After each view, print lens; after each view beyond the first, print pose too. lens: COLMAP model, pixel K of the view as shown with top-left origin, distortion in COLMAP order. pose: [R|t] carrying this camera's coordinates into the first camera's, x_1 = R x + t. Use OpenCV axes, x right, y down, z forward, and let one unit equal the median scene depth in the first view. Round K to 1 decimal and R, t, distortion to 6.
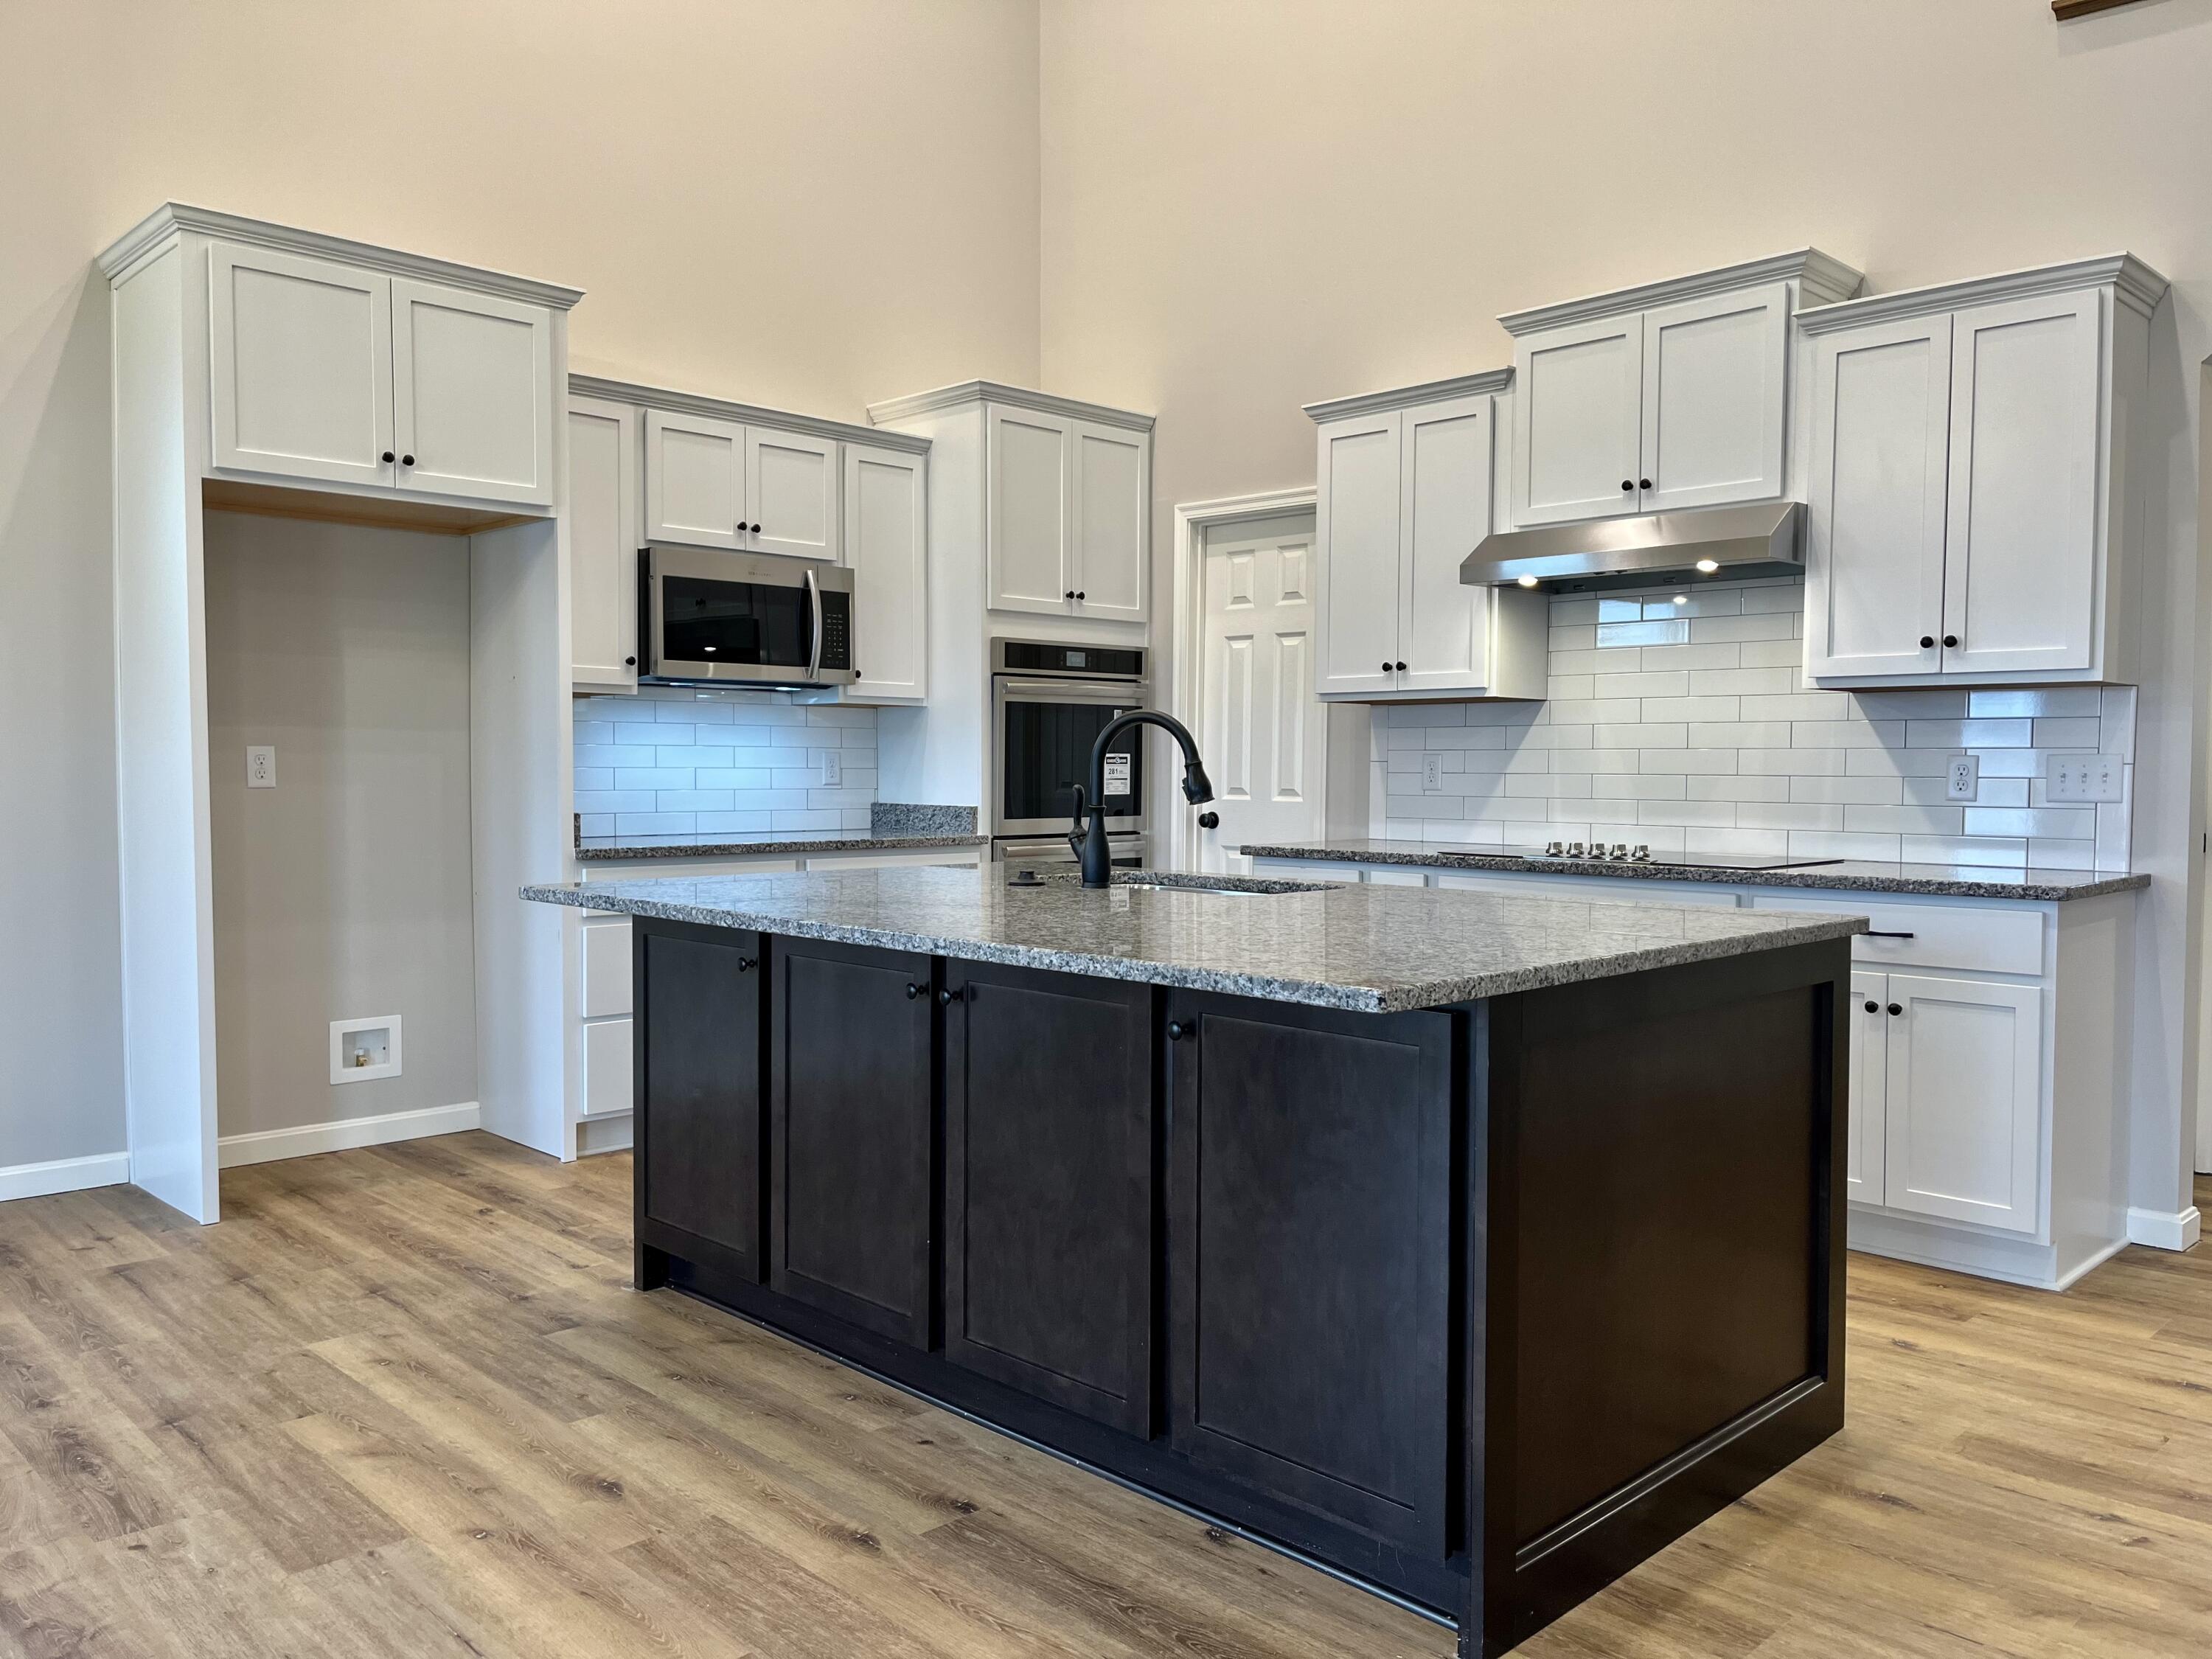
lens RADIAL K [[1669.1, 0, 1118.6], [0, 1669.1, 850.9], [0, 0, 1]] dist [0.022451, -0.031068]
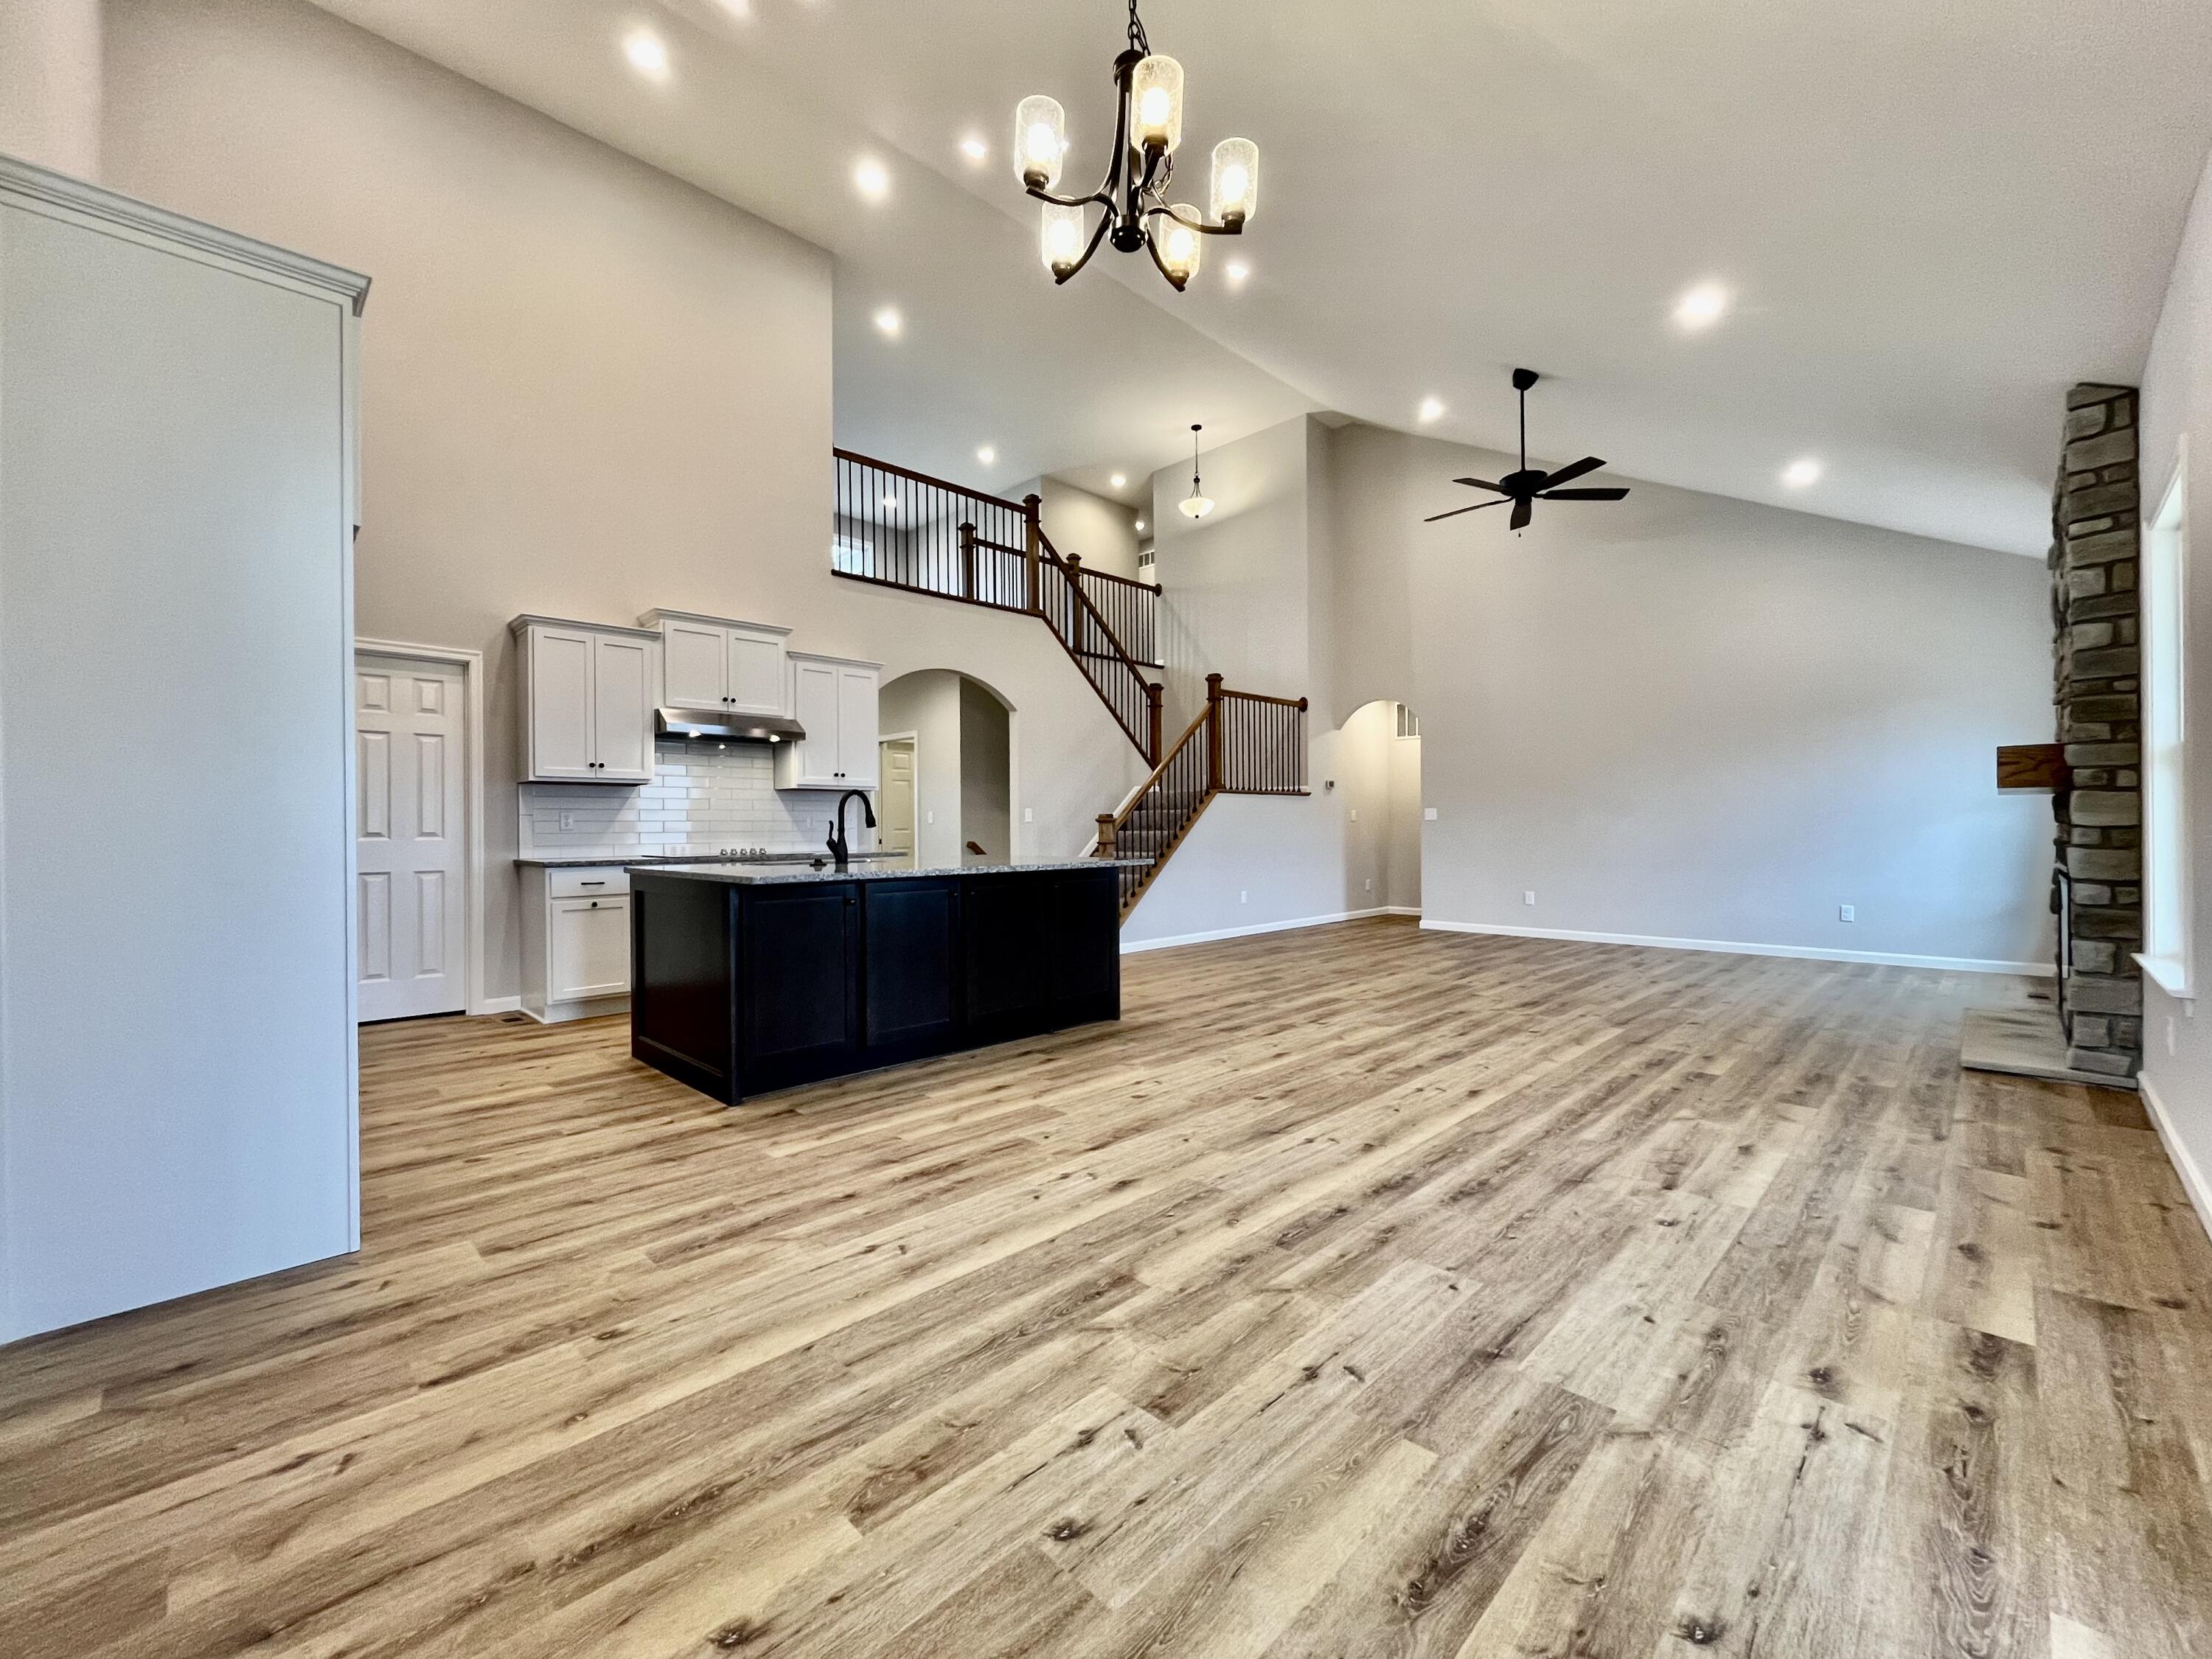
lens RADIAL K [[899.2, 0, 1100.2], [0, 899.2, 830.0], [0, 0, 1]] dist [-0.005386, 0.000082]
pose [[0.004655, -0.007413, 0.999962, -0.795588], [0.061882, 0.998058, 0.007111, -0.006869], [-0.998073, 0.061846, 0.005105, 0.385499]]
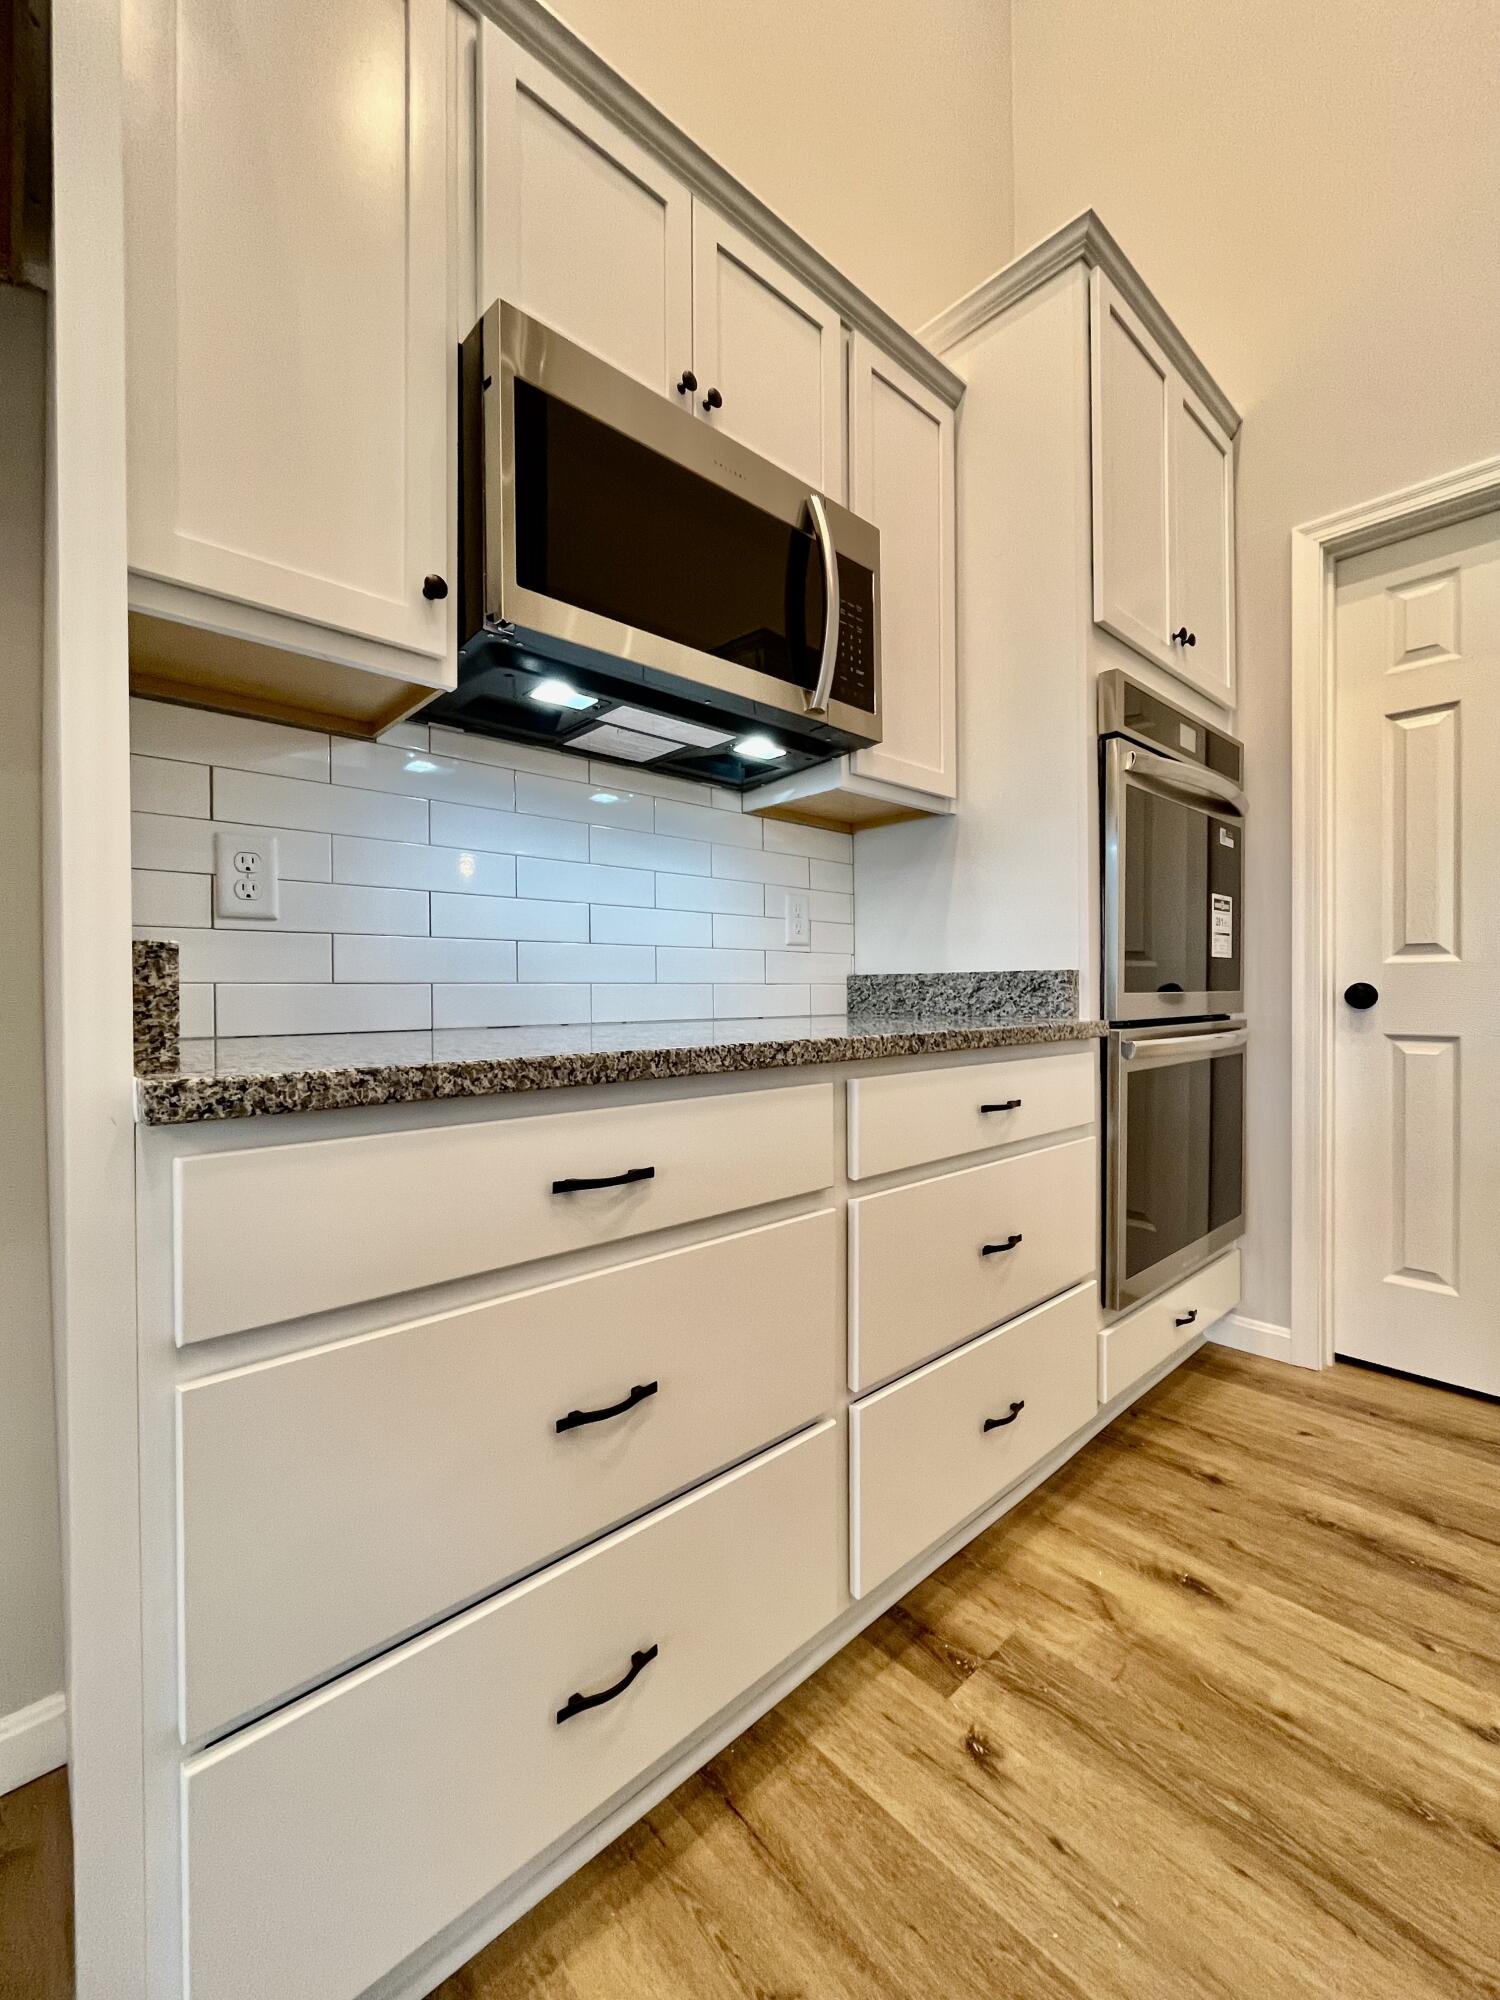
lens RADIAL K [[813.0, 0, 743.6], [0, 813.0, 994.1], [0, 0, 1]] dist [-0.005386, 0.000082]
pose [[0.998833, -0.012545, -0.046641, -0.192533], [0.010223, 0.998713, -0.049678, -0.006040], [0.047204, 0.049144, 0.997676, 0.745266]]
